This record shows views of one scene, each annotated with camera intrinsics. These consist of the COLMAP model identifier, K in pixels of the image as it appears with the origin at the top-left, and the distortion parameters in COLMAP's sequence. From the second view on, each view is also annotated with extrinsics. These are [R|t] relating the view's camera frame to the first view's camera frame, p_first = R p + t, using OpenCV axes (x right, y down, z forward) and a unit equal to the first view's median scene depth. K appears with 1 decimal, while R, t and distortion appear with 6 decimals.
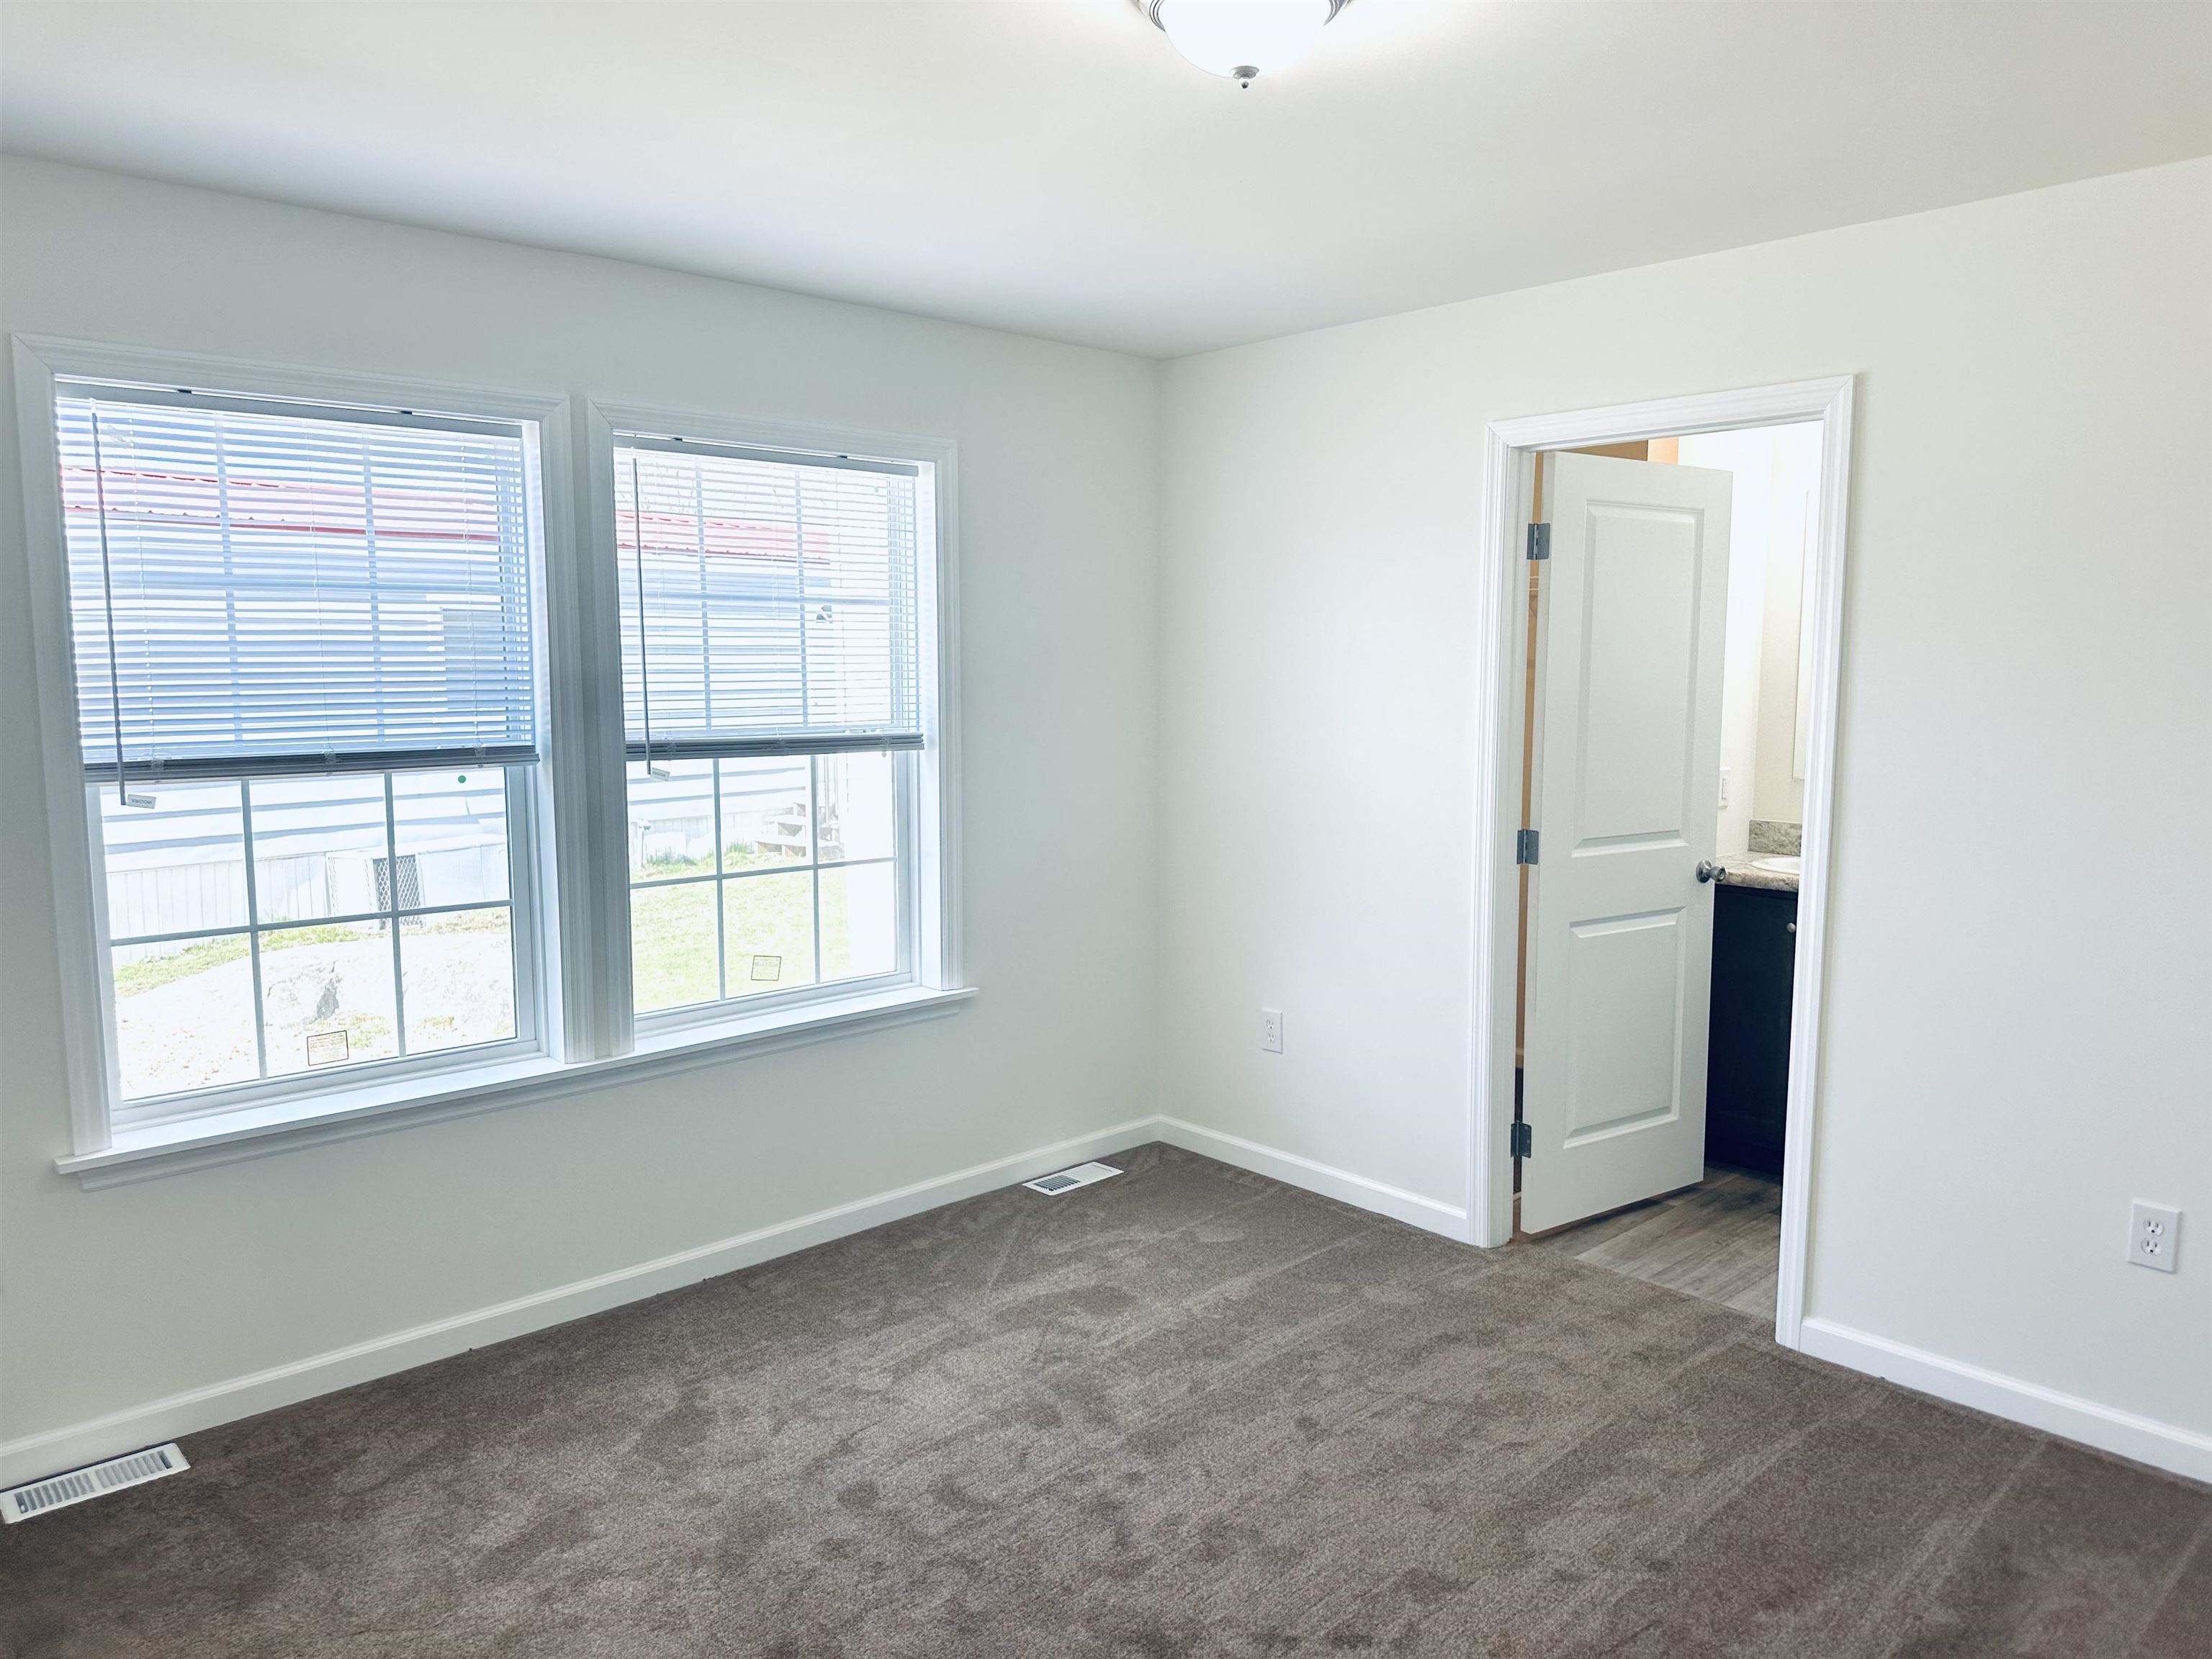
lens RADIAL K [[1562.3, 0, 1103.7], [0, 1562.3, 835.5], [0, 0, 1]] dist [0.045227, -0.059329]
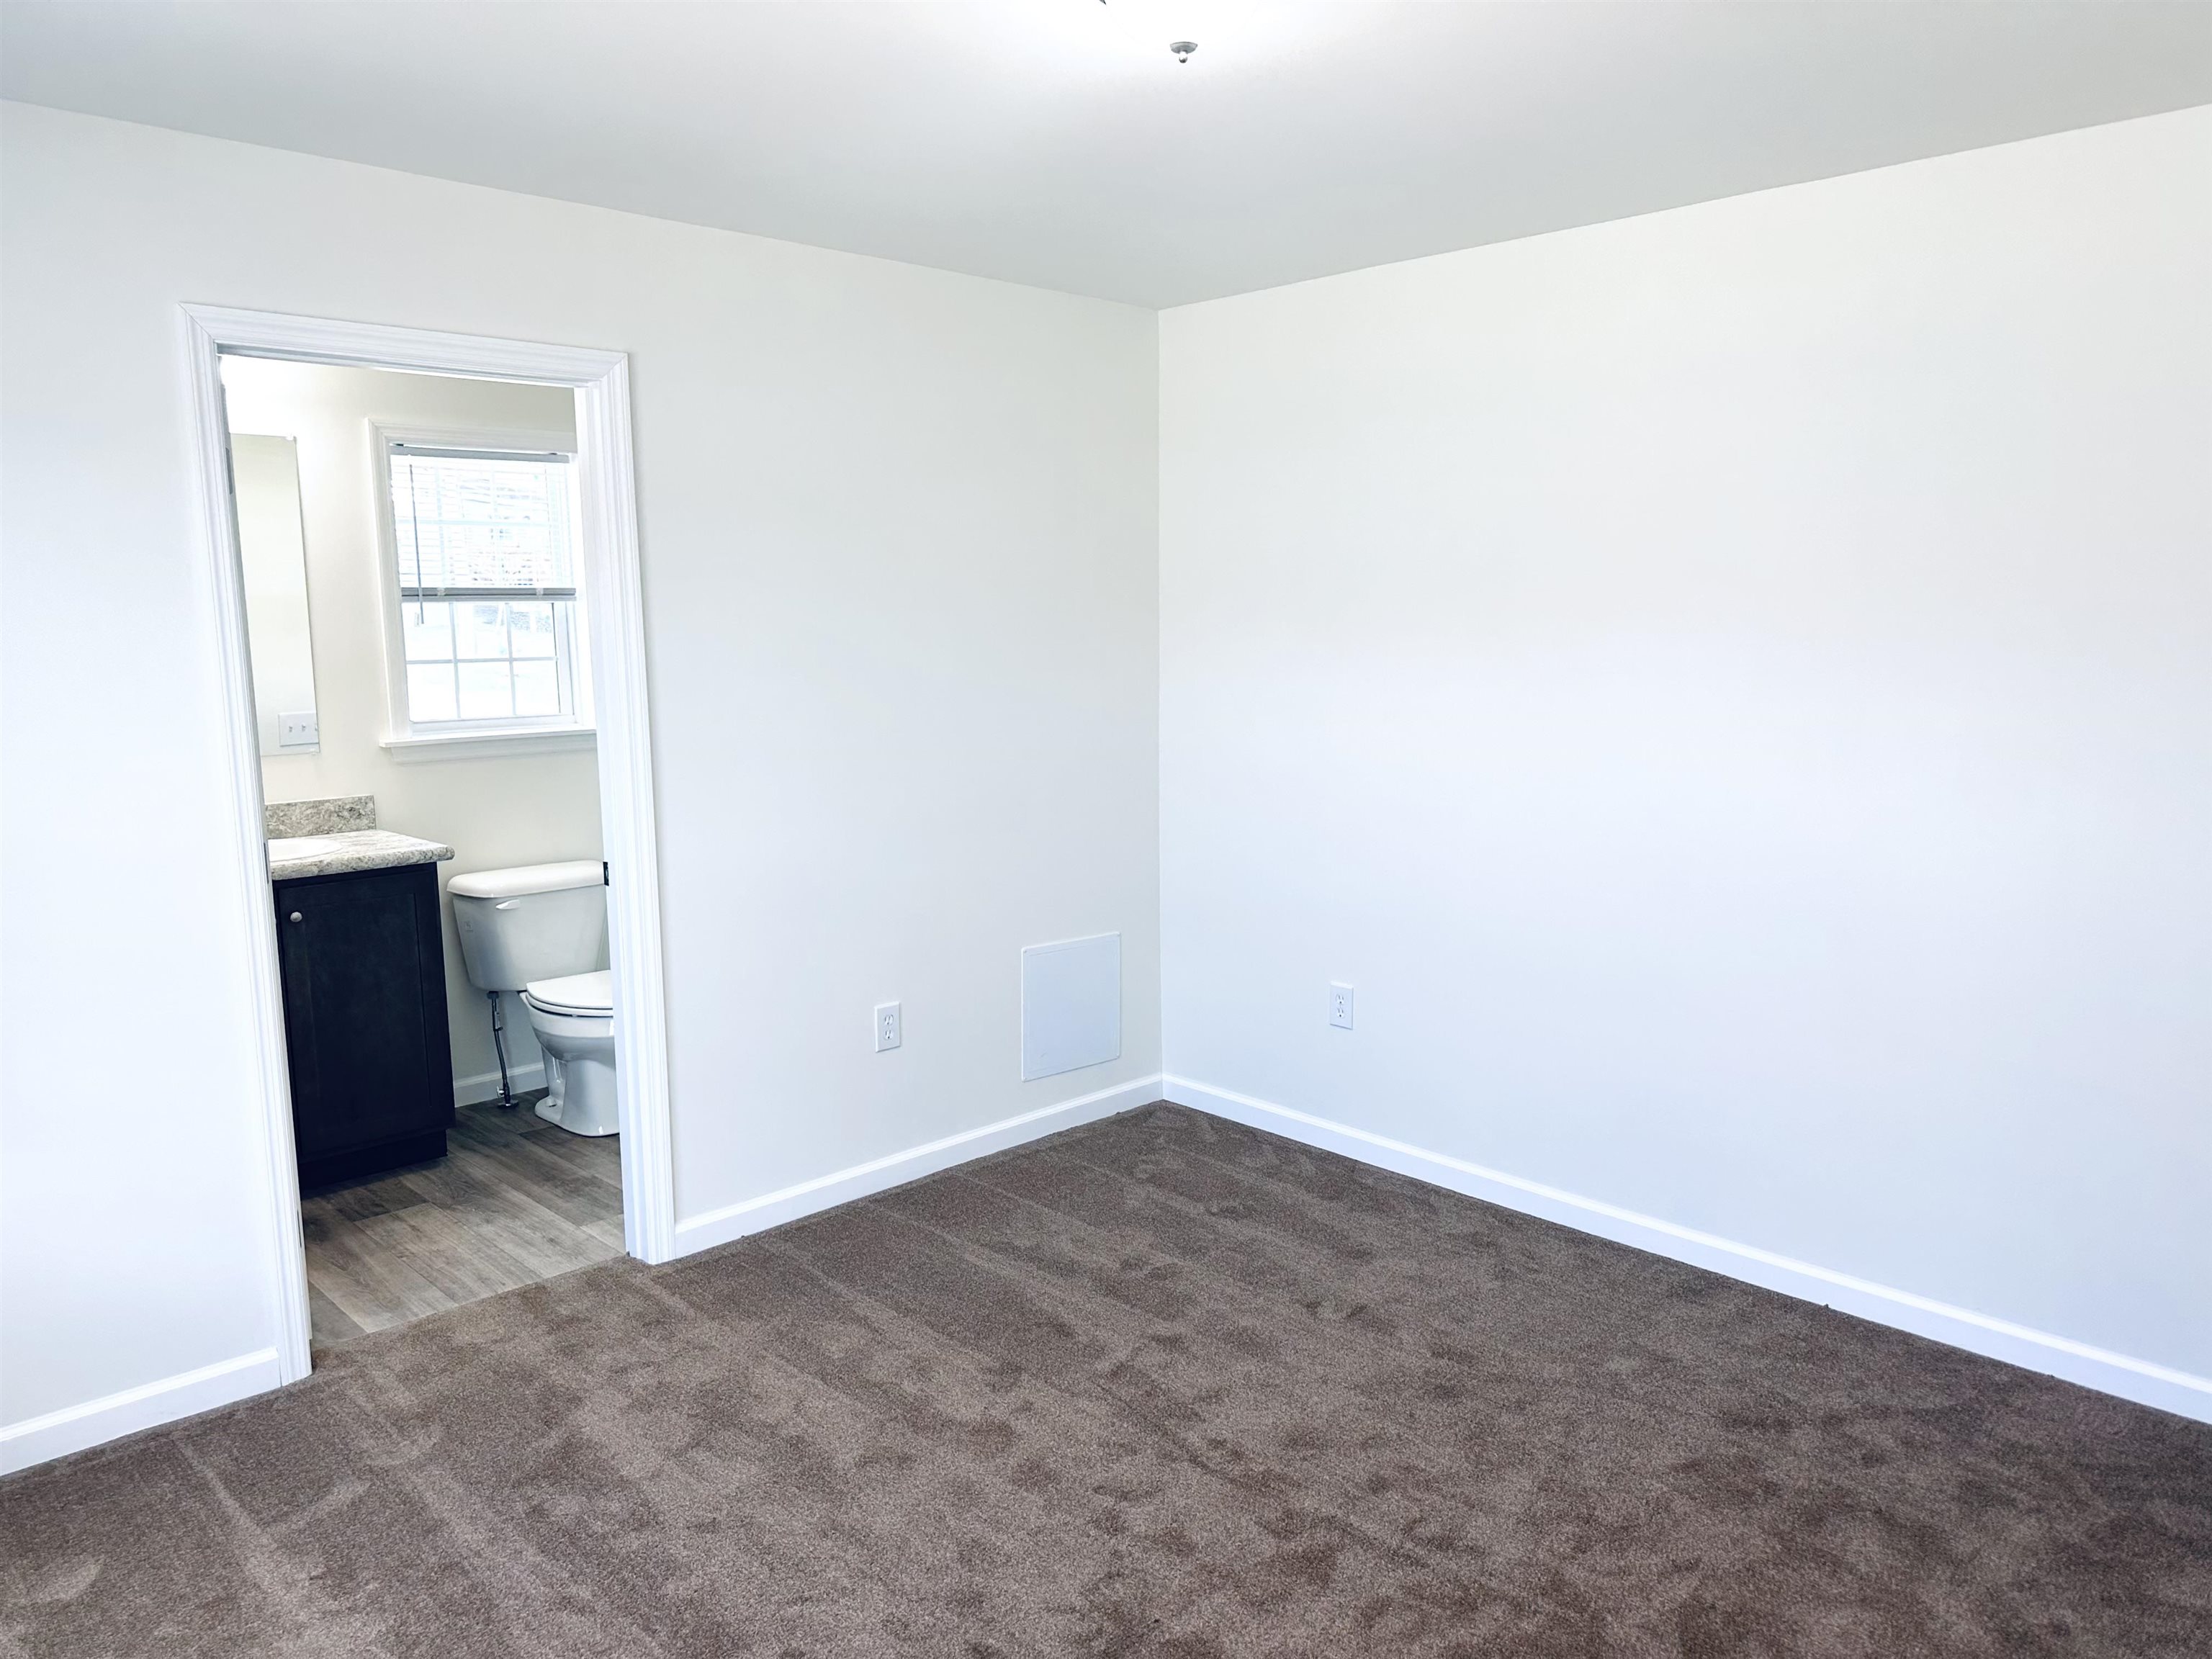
lens RADIAL K [[1562.3, 0, 1104.0], [0, 1562.3, 831.2], [0, 0, 1]] dist [0.045227, -0.059329]
pose [[-0.034854, -0.134652, 0.990280, -0.619013], [0.123919, 0.982653, 0.137977, -0.076300], [-0.991680, 0.127524, -0.017563, 0.710474]]
